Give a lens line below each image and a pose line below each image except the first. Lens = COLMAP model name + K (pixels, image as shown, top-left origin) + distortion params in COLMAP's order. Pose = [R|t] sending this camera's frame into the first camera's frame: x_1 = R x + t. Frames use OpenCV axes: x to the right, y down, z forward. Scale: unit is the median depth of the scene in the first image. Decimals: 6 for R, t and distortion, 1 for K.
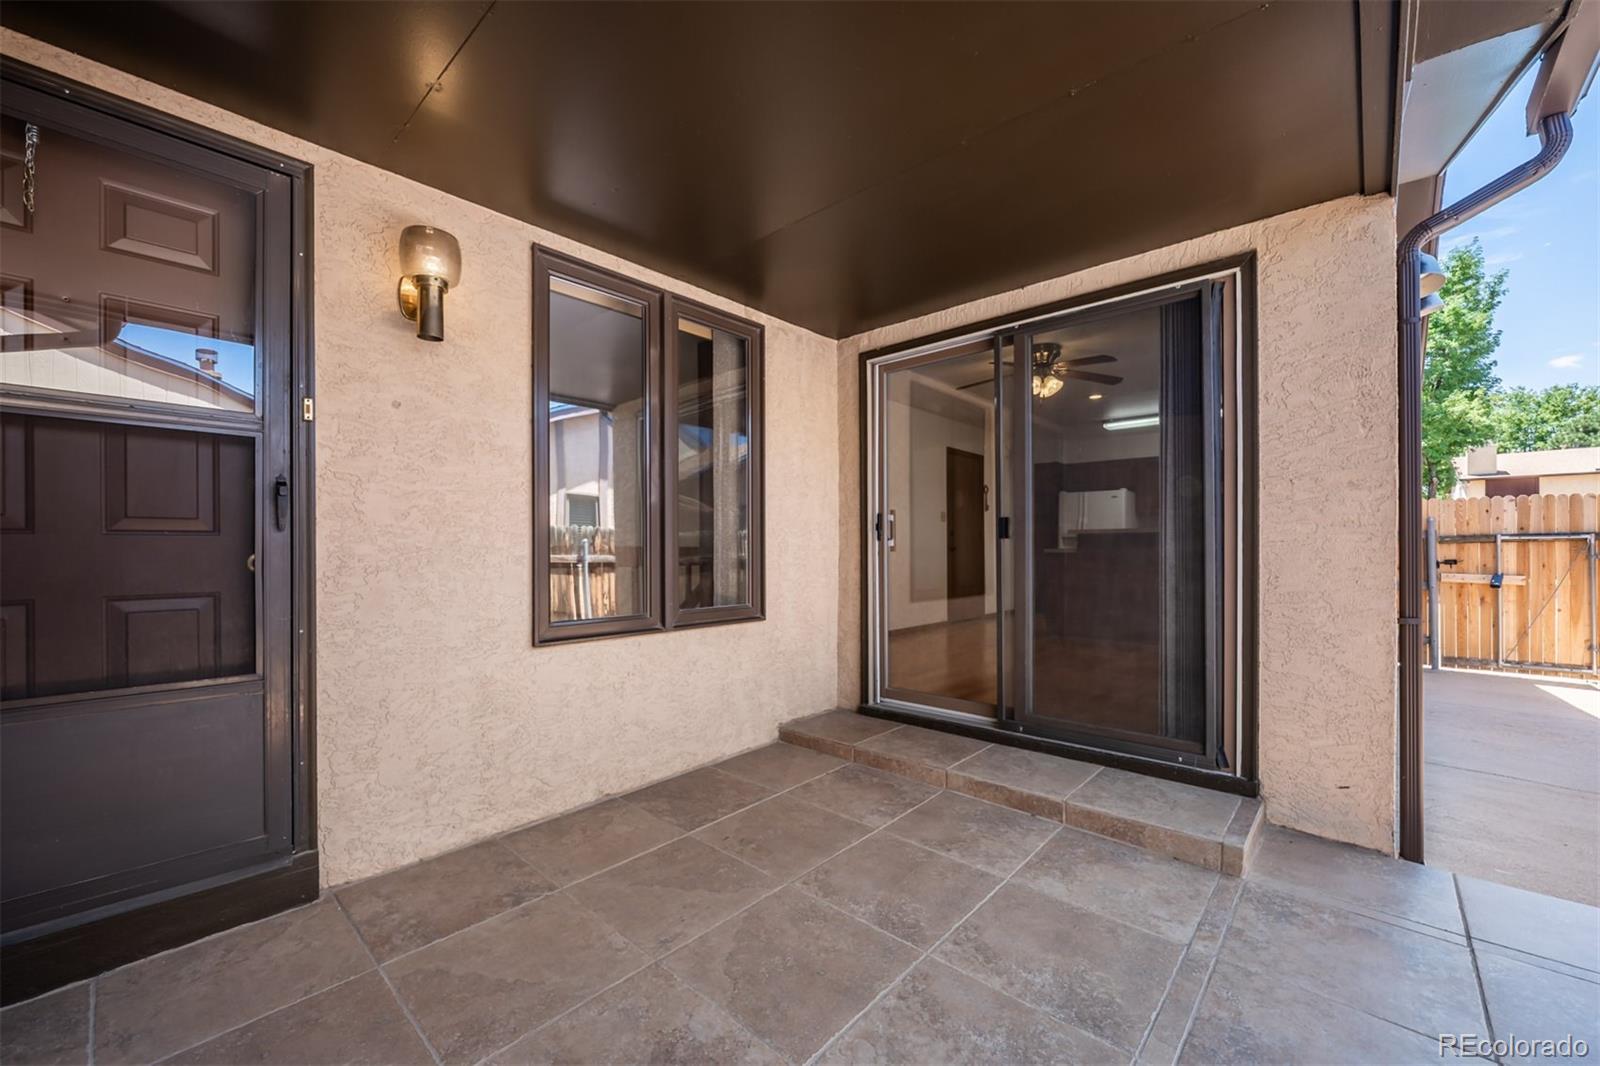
lens RADIAL K [[638.5, 0, 804.9], [0, 638.5, 542.5], [0, 0, 1]] dist [0.001787, 0.000255]
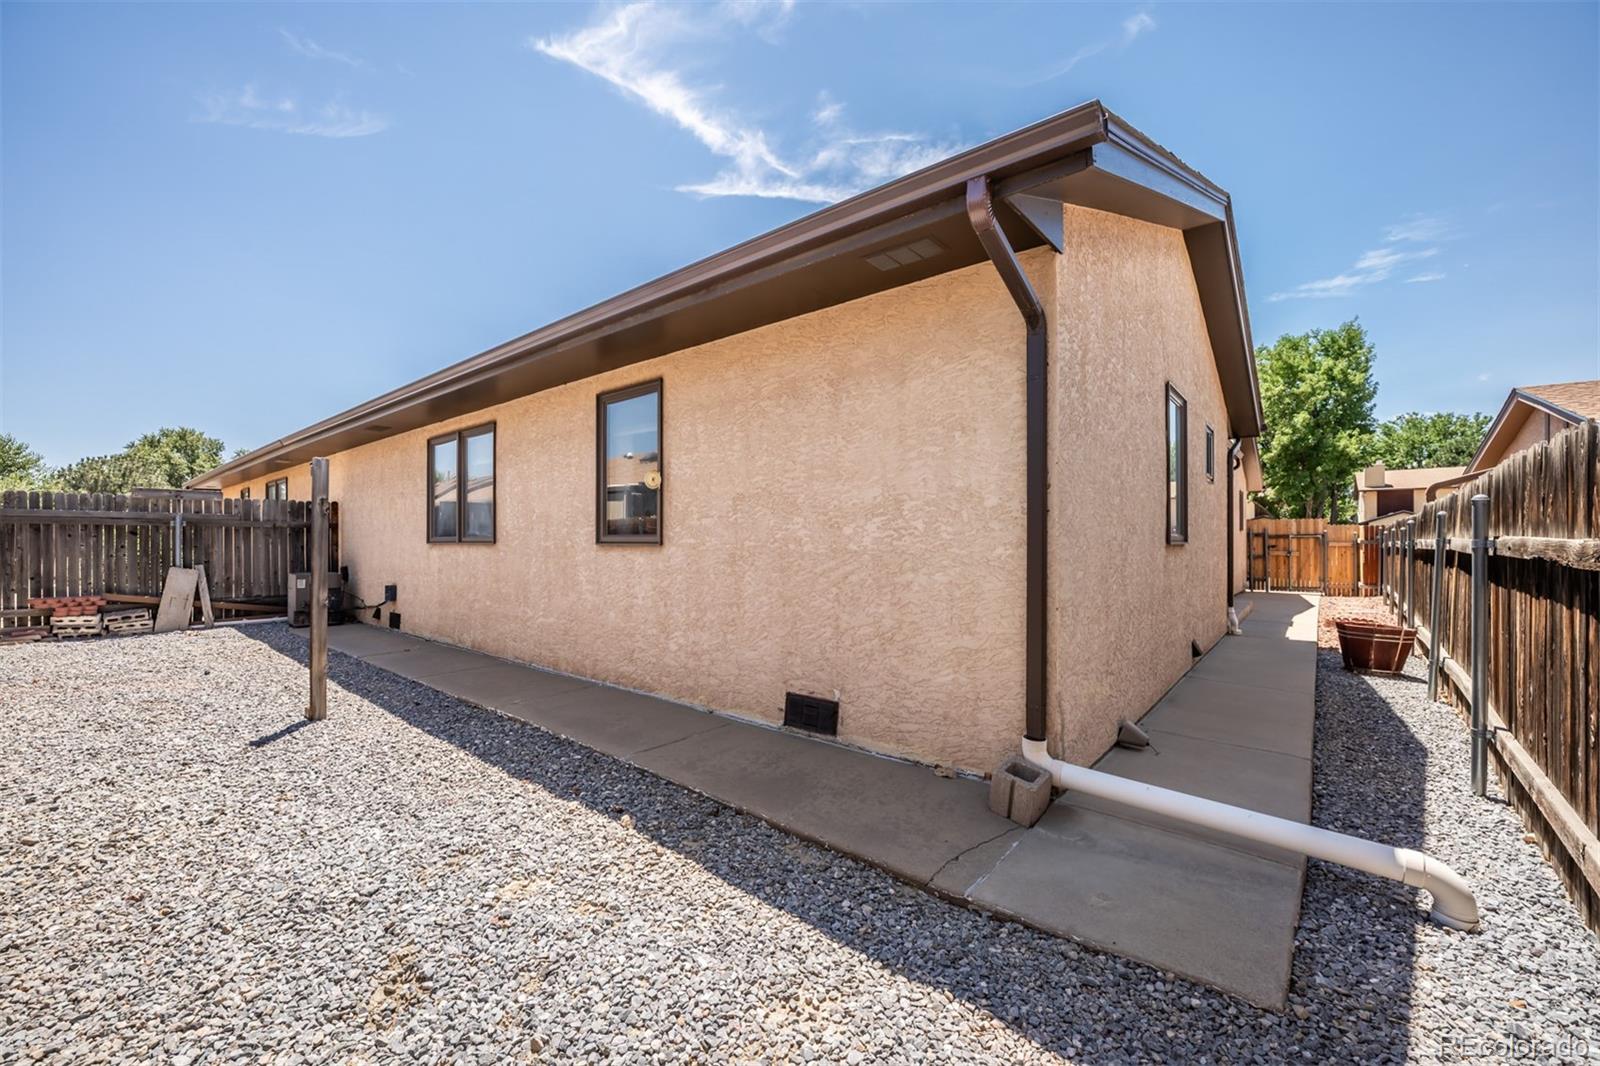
lens RADIAL K [[638.5, 0, 804.9], [0, 638.5, 542.5], [0, 0, 1]] dist [0.001787, 0.000255]
pose [[0.998705, 0.000238, 0.050875, -0.217624], [-0.000396, 0.999995, 0.003096, 0.002279], [-0.050874, -0.003112, 0.998700, -0.327835]]
